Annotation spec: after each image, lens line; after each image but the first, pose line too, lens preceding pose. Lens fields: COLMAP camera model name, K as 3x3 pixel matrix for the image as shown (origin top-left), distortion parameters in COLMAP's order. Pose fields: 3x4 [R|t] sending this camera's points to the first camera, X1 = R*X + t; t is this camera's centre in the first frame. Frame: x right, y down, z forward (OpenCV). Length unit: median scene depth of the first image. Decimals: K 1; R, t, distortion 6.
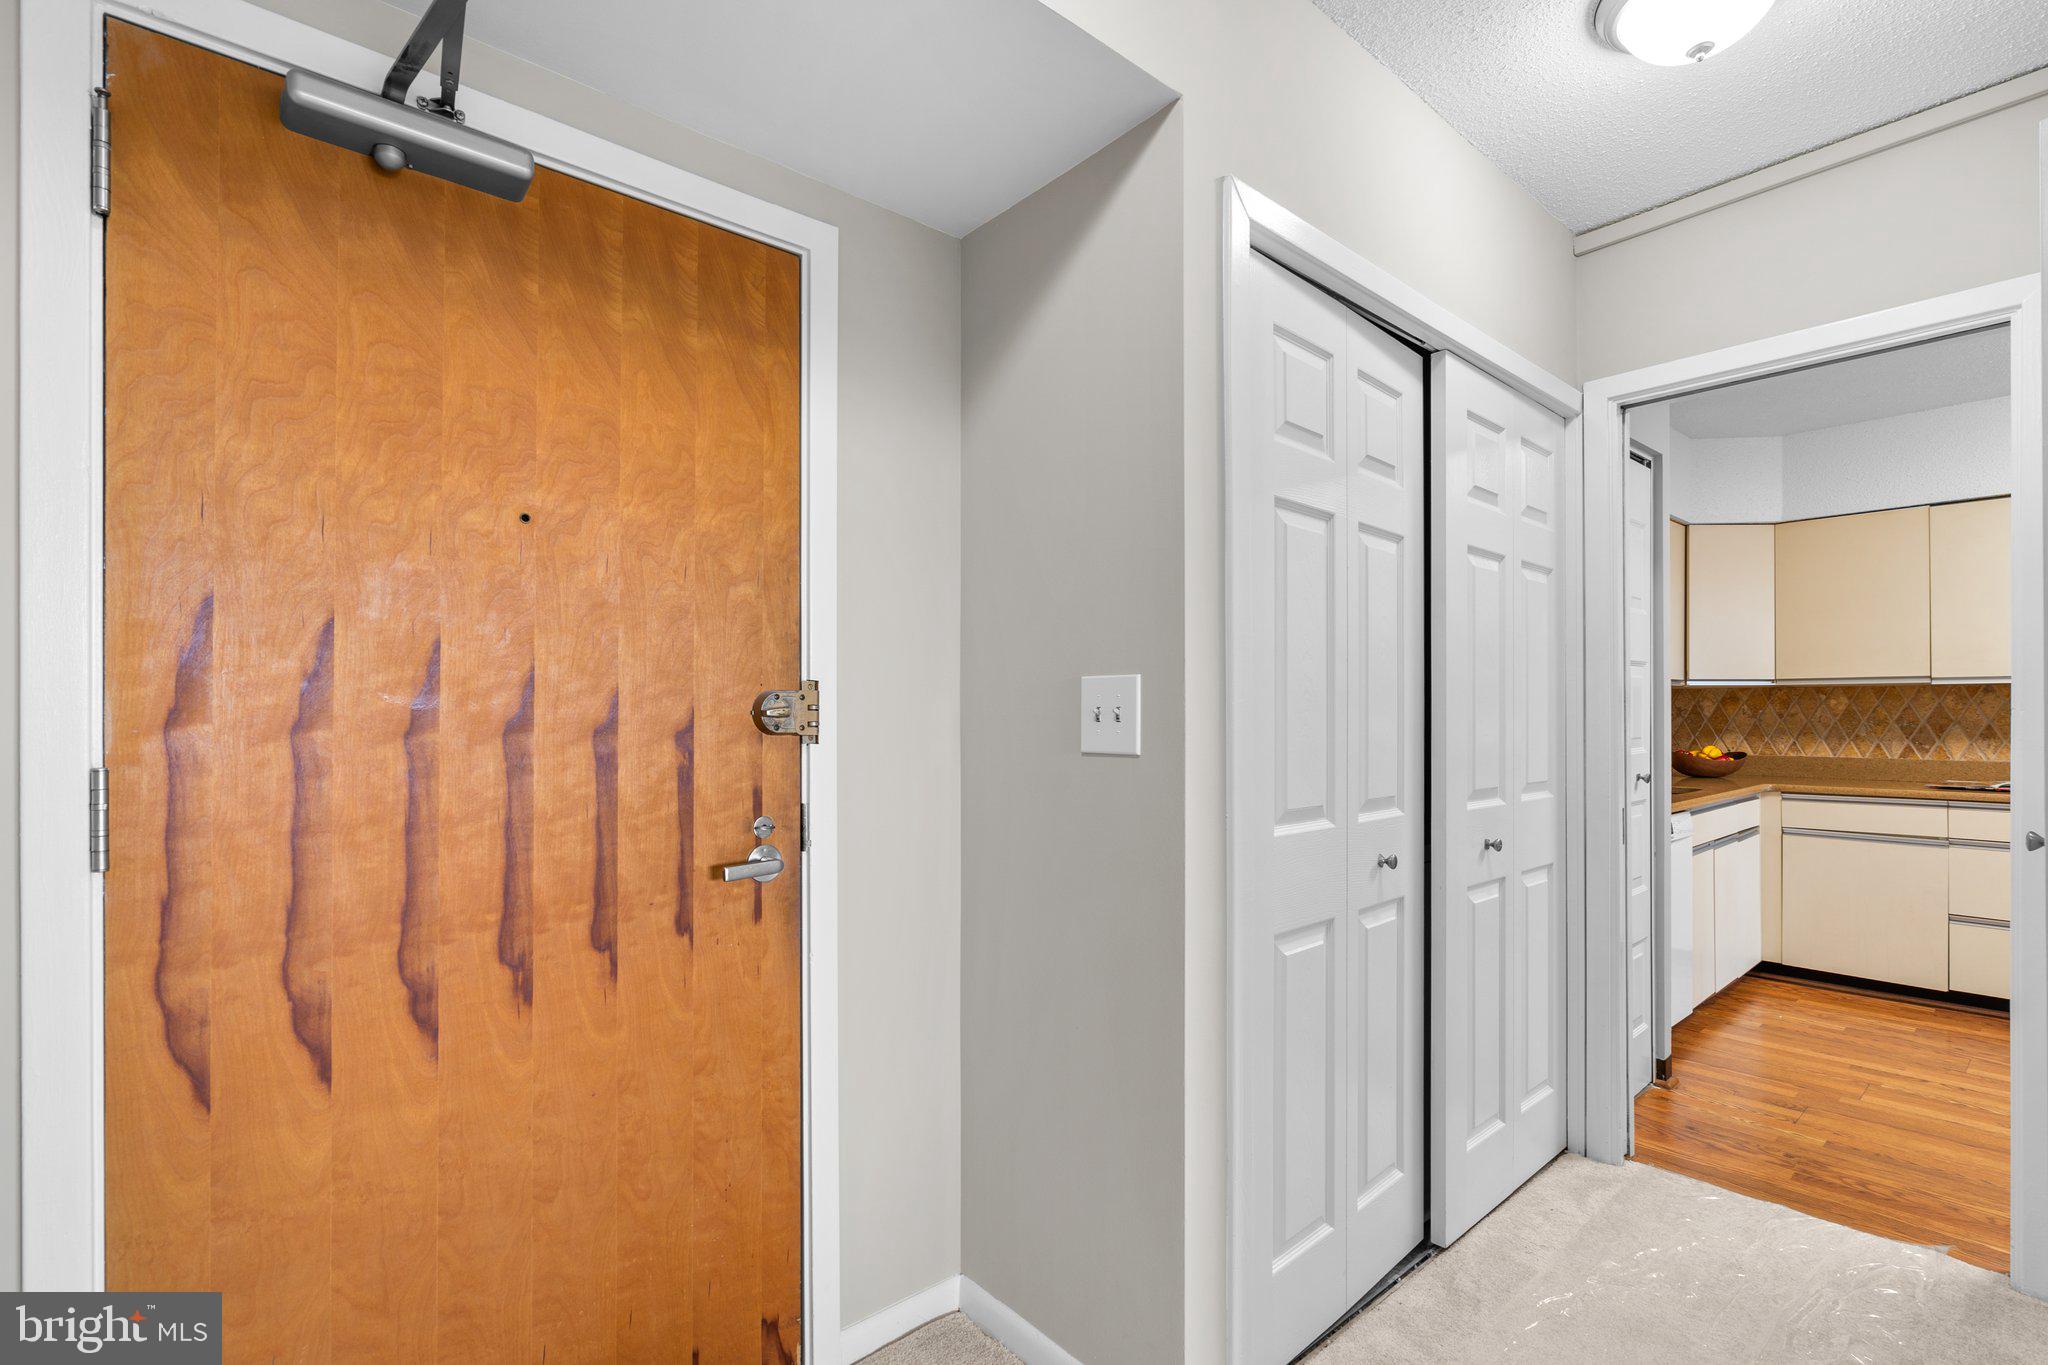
lens RADIAL K [[921.0, 0, 1033.8], [0, 921.0, 706.4], [0, 0, 1]] dist [-0.004591, 0.001956]
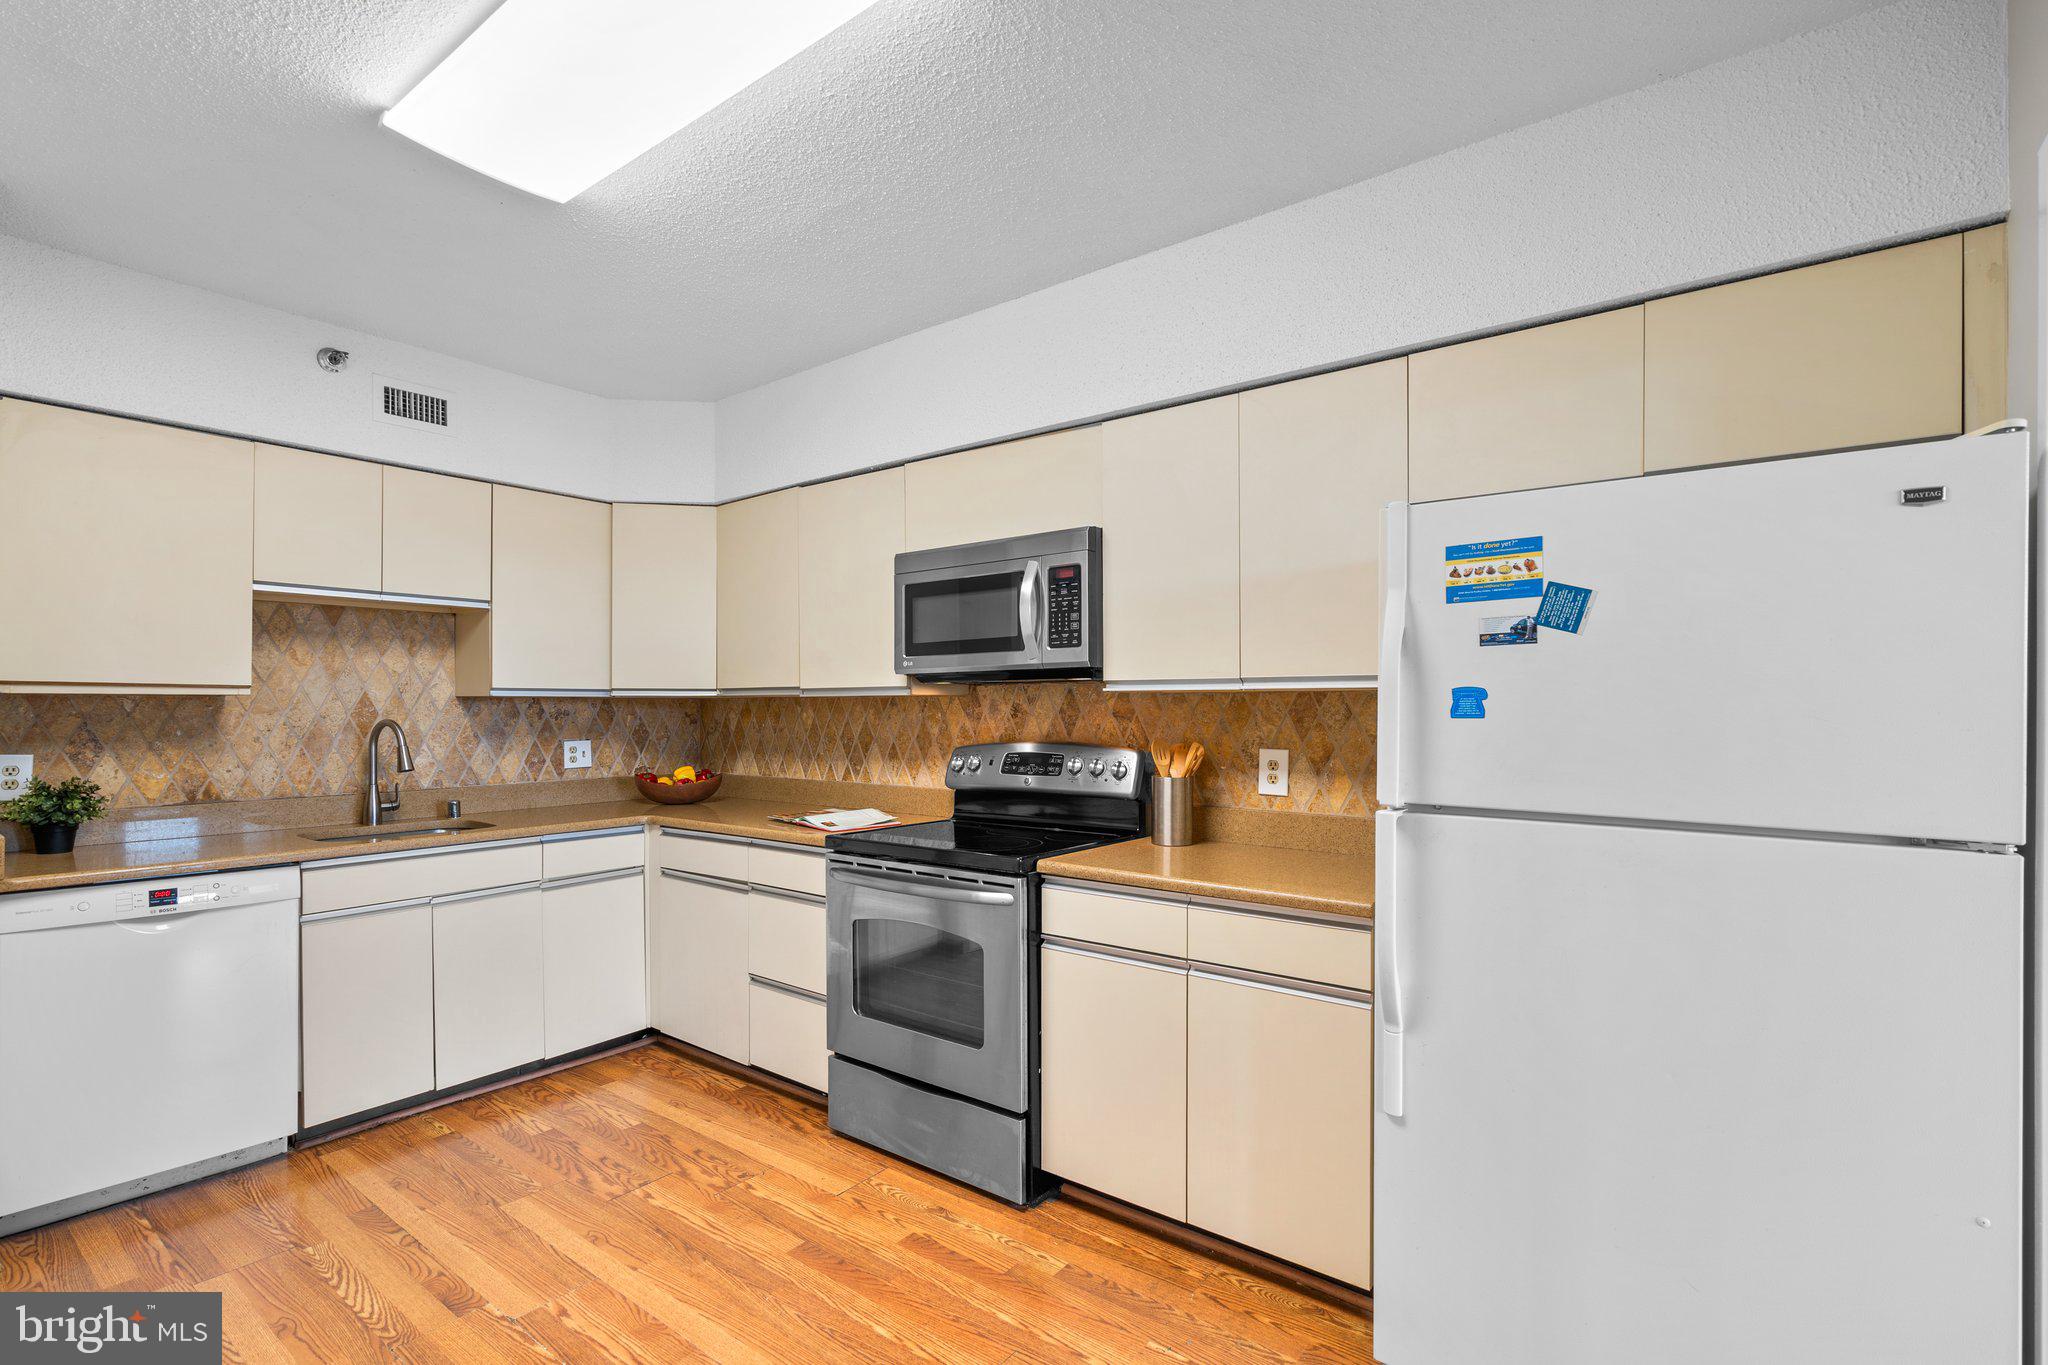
lens RADIAL K [[921.0, 0, 1012.4], [0, 921.0, 705.9], [0, 0, 1]] dist [-0.004591, 0.001956]
pose [[0.977379, 0.001759, 0.211490, 0.896802], [-0.001773, 0.999998, -0.000122, -0.014303], [-0.211489, -0.000255, 0.977380, 0.111766]]
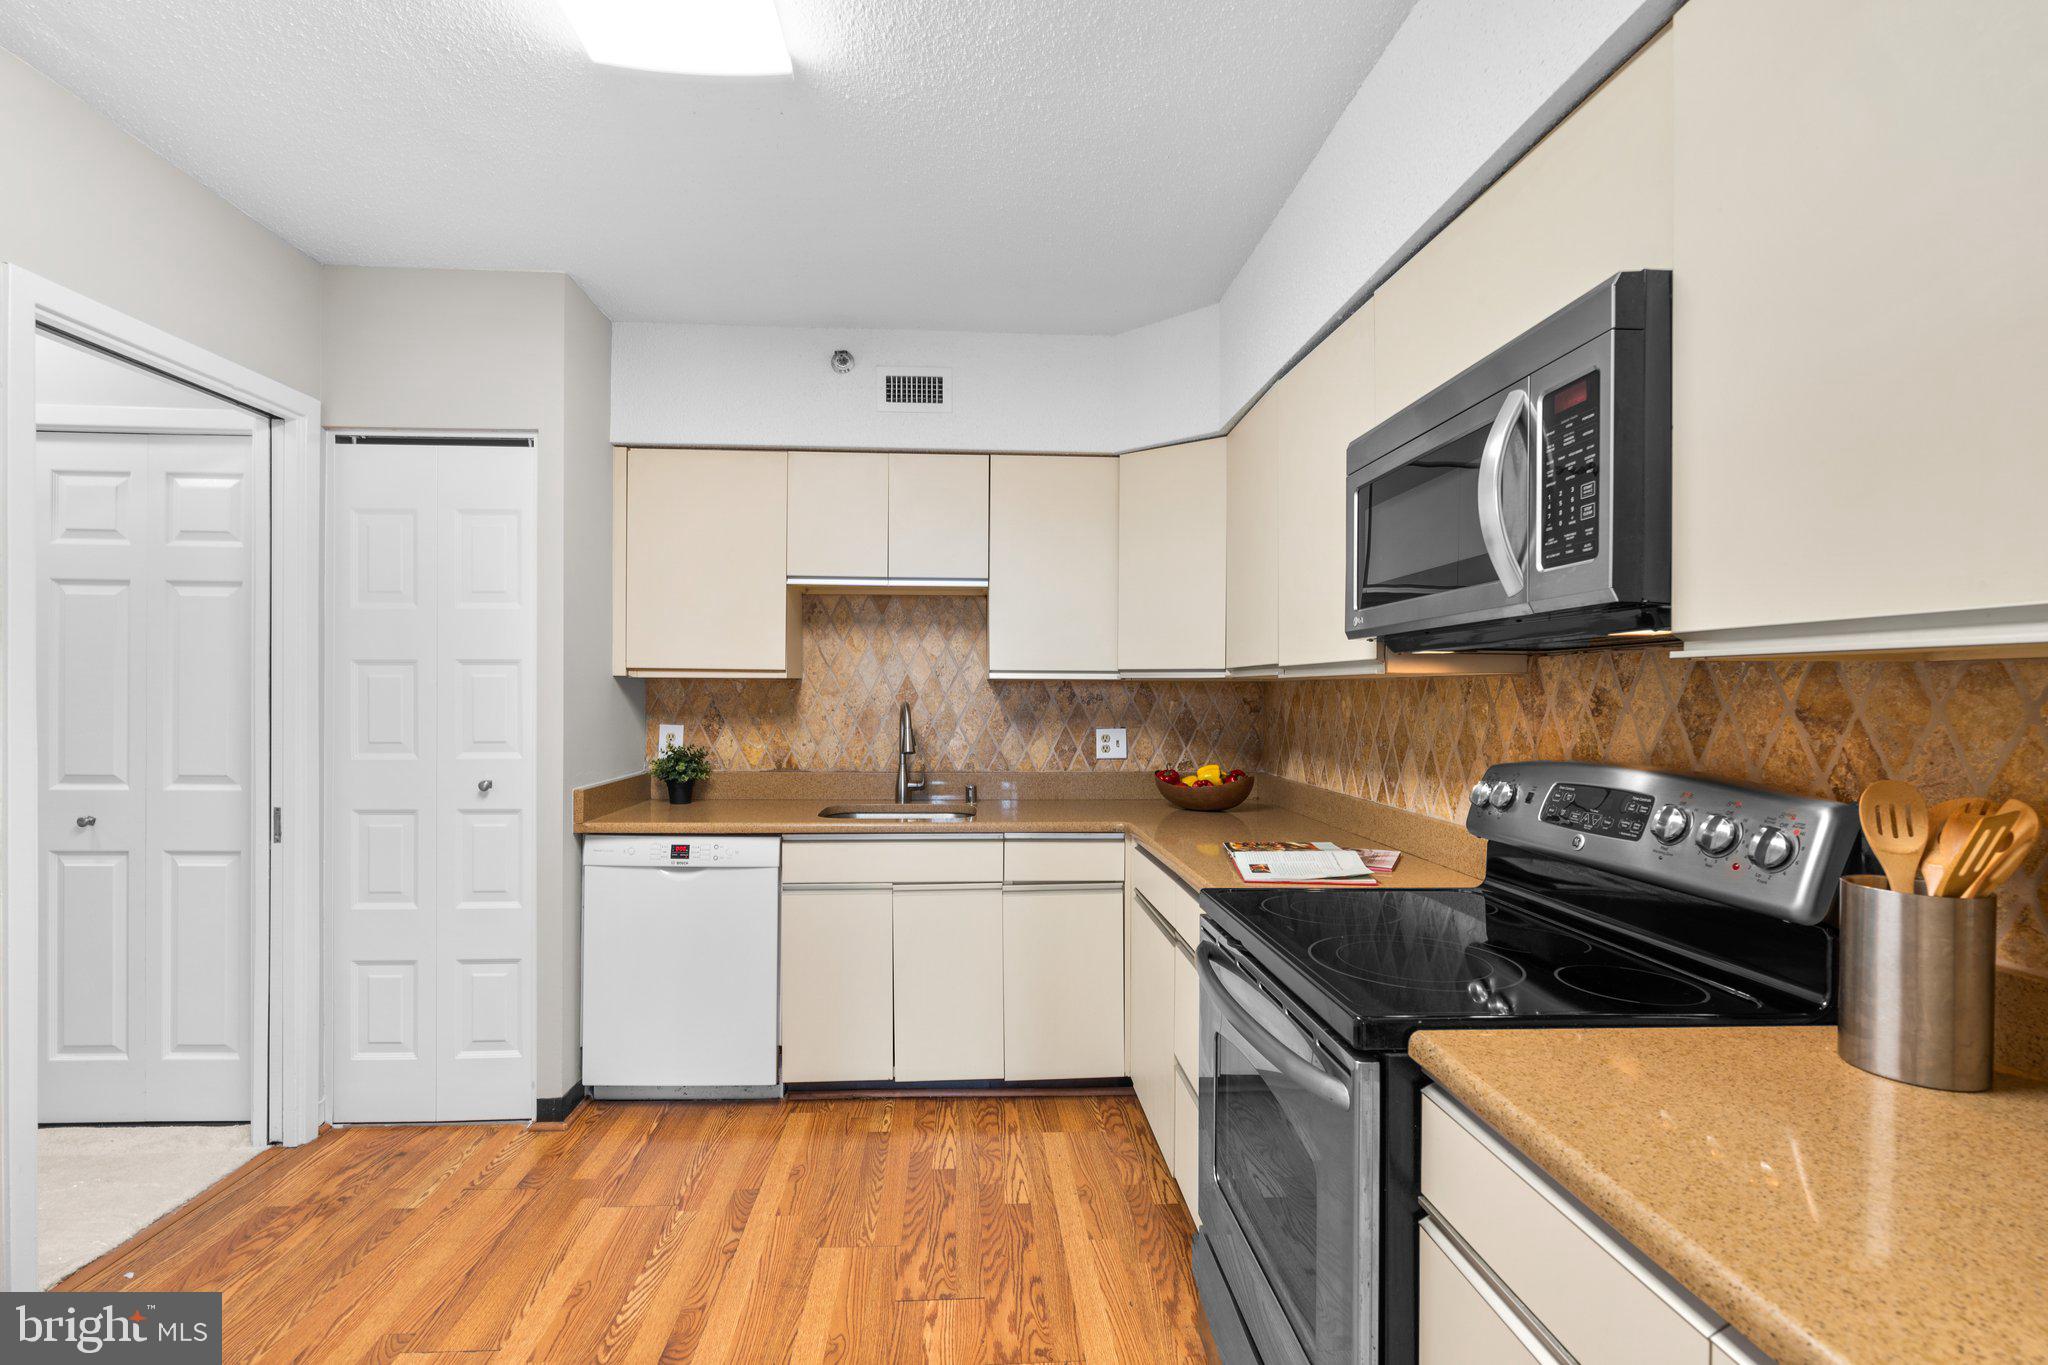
lens RADIAL K [[921.0, 0, 1023.6], [0, 921.0, 694.7], [0, 0, 1]] dist [-0.004591, 0.001956]
pose [[0.805126, 0.010024, -0.593019, 1.088101], [-0.006683, 0.999947, 0.007829, -0.015100], [0.593066, -0.002340, 0.805150, 0.378918]]
